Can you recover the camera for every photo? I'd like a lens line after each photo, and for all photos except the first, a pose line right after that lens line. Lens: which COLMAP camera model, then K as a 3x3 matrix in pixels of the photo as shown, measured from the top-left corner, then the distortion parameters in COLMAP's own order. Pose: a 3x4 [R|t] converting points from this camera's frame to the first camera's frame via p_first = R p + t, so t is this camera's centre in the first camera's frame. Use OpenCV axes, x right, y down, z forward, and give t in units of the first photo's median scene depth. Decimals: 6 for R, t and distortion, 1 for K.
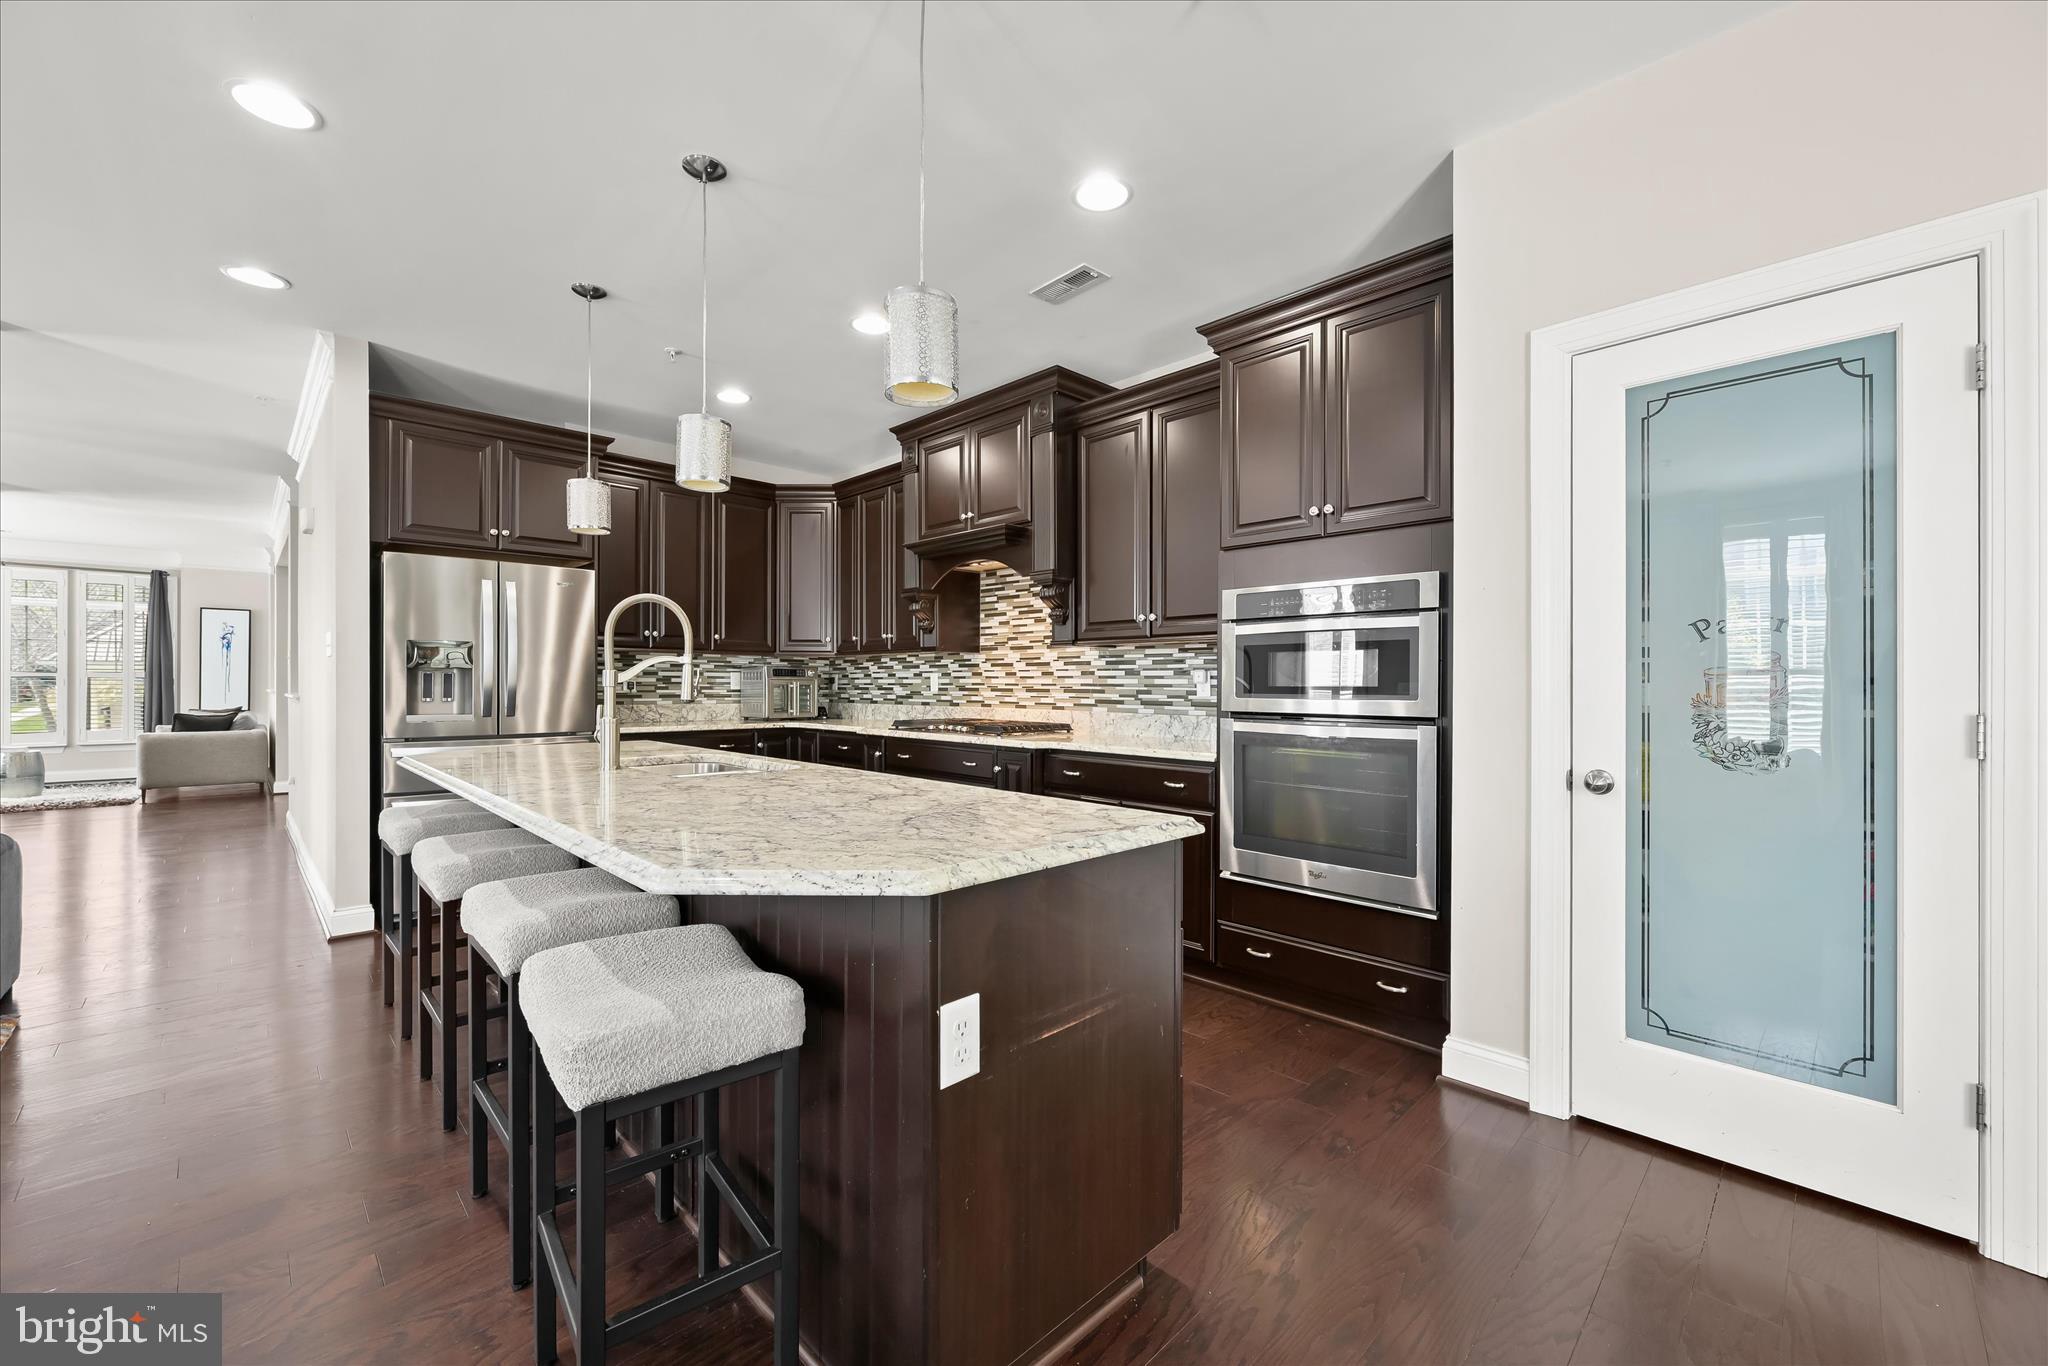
lens RADIAL K [[822.5, 0, 1014.6], [0, 822.5, 684.2], [0, 0, 1]] dist [0.000458, 0.000190]
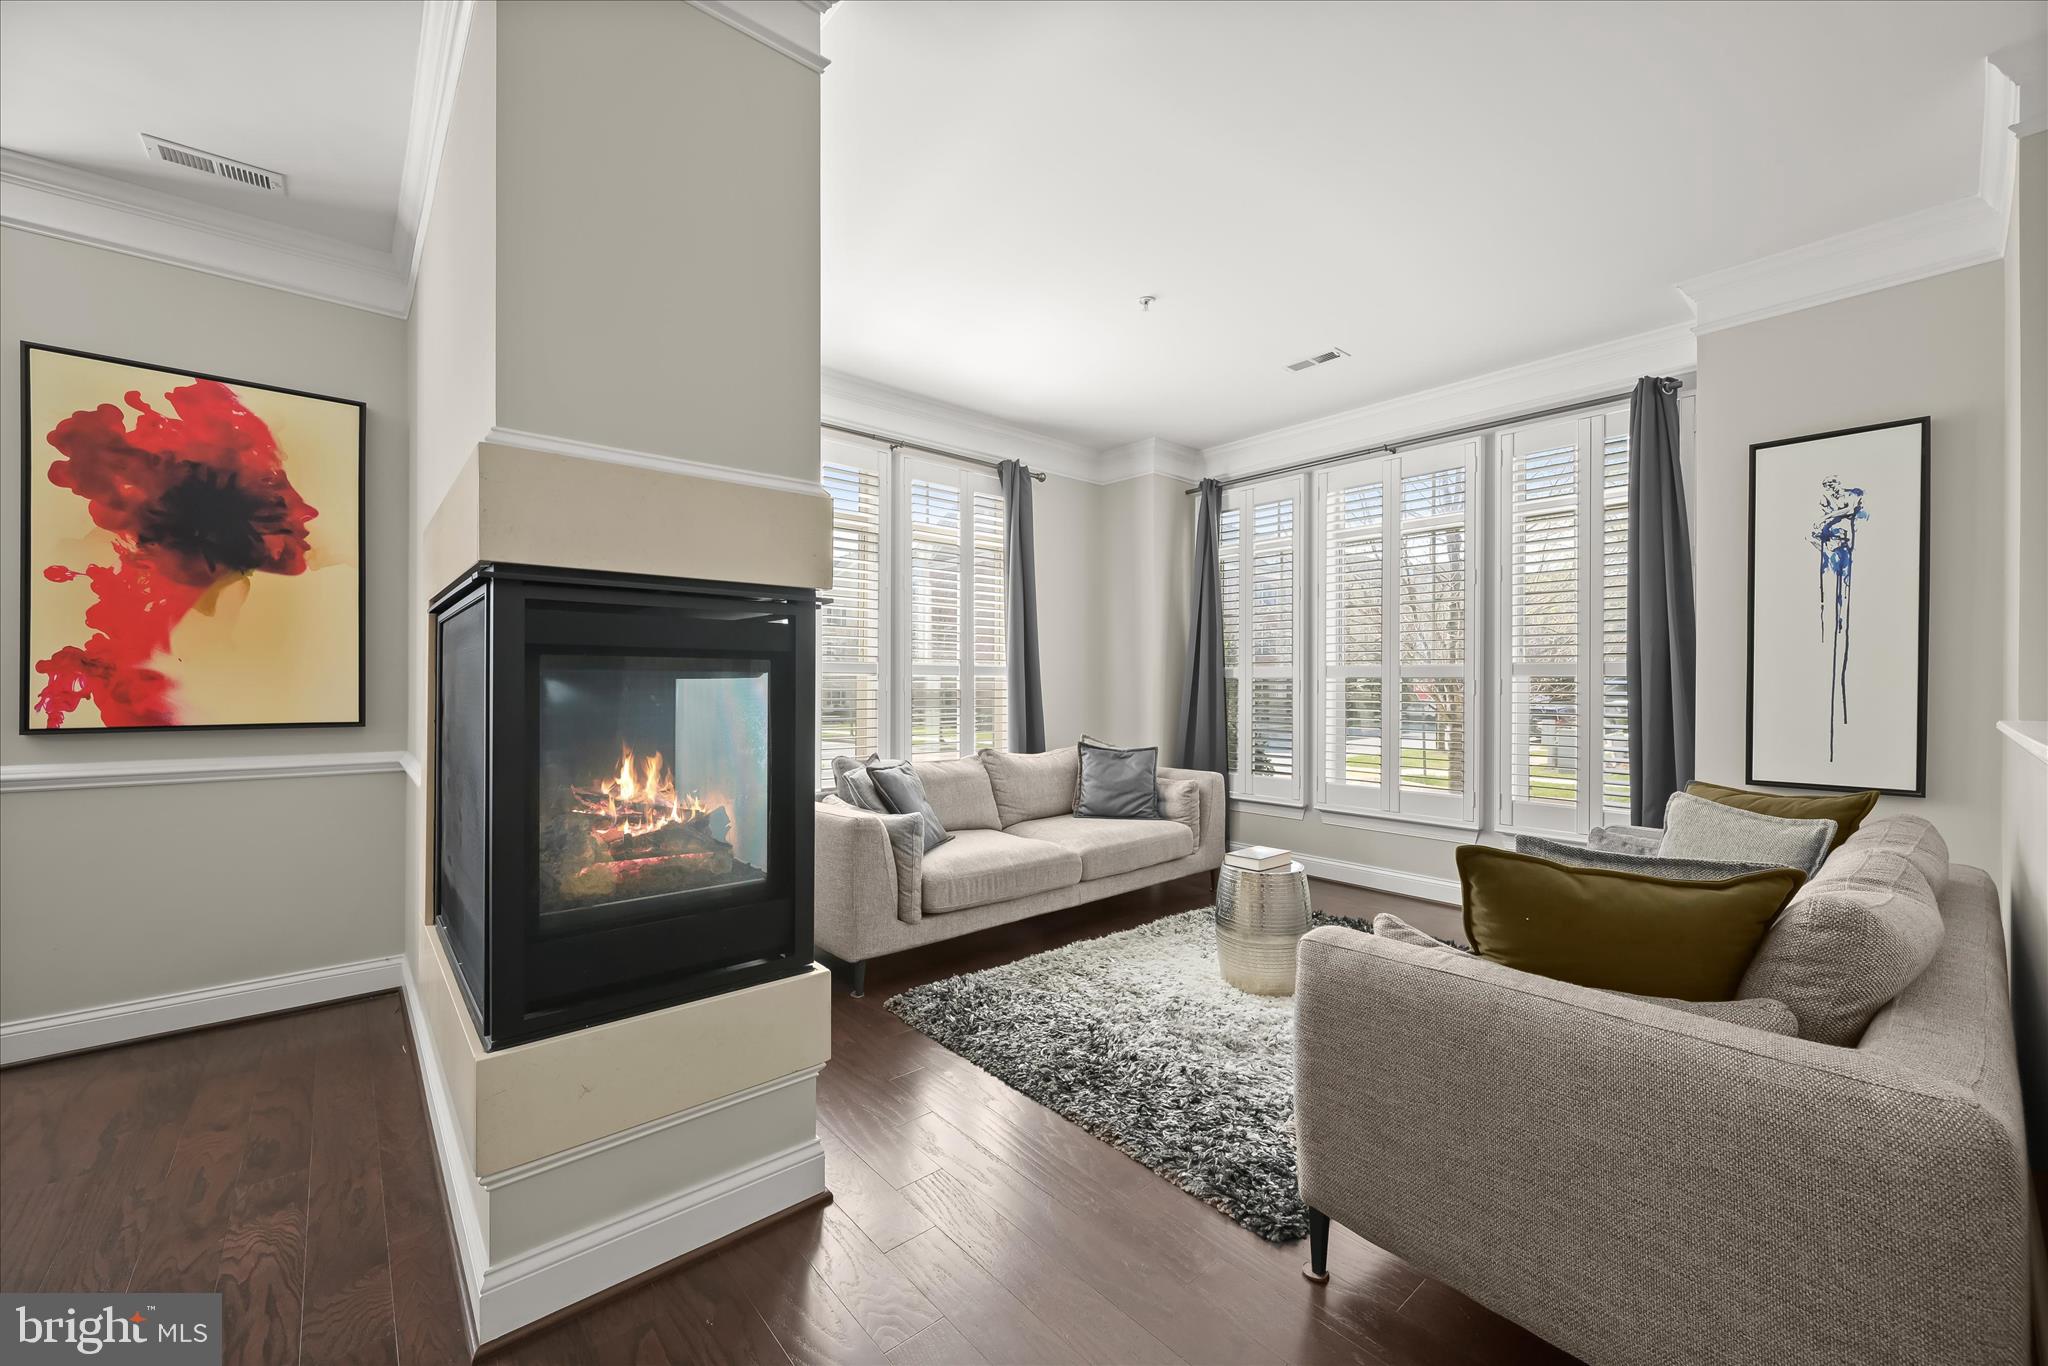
lens RADIAL K [[794.0, 0, 1024.0], [0, 794.0, 683.0], [0, 0, 1]] dist [-0.002235, 0.000248]
pose [[-0.056141, -0.005441, -0.998408, -0.714706], [-0.003084, 0.999981, -0.005276, -0.002442], [0.998418, 0.002783, -0.056156, 0.786960]]
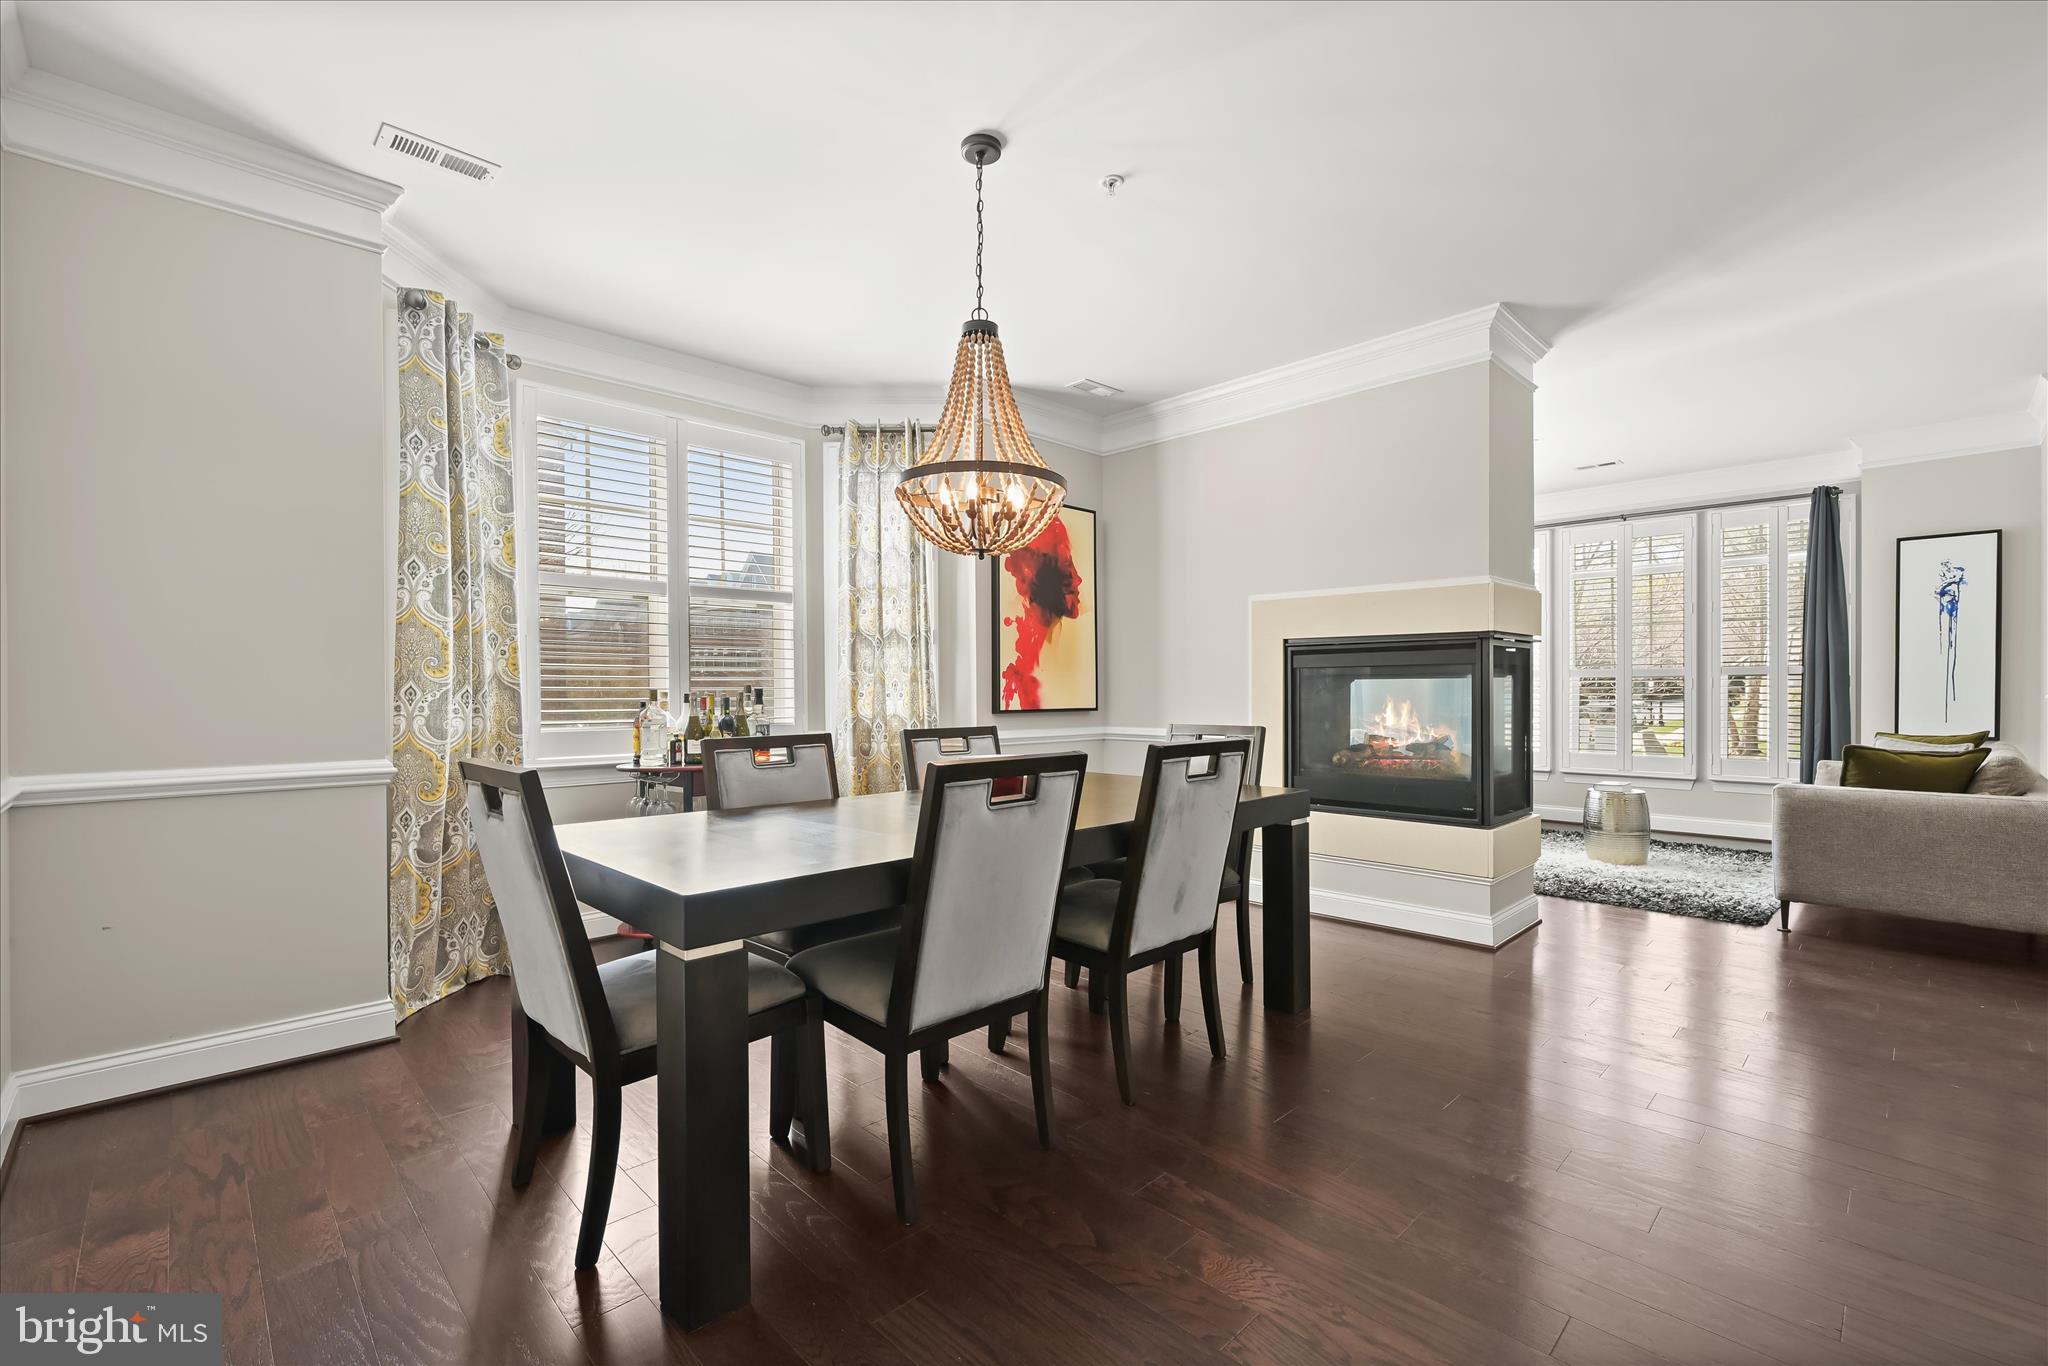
lens RADIAL K [[872.0, 0, 1023.7], [0, 872.0, 690.5], [0, 0, 1]] dist [-0.000505, -0.000116]
pose [[0.003877, -0.002223, -0.999990, -0.450641], [0.005210, 0.999984, -0.002203, 0.002014], [0.999979, -0.005202, 0.003889, 0.454953]]
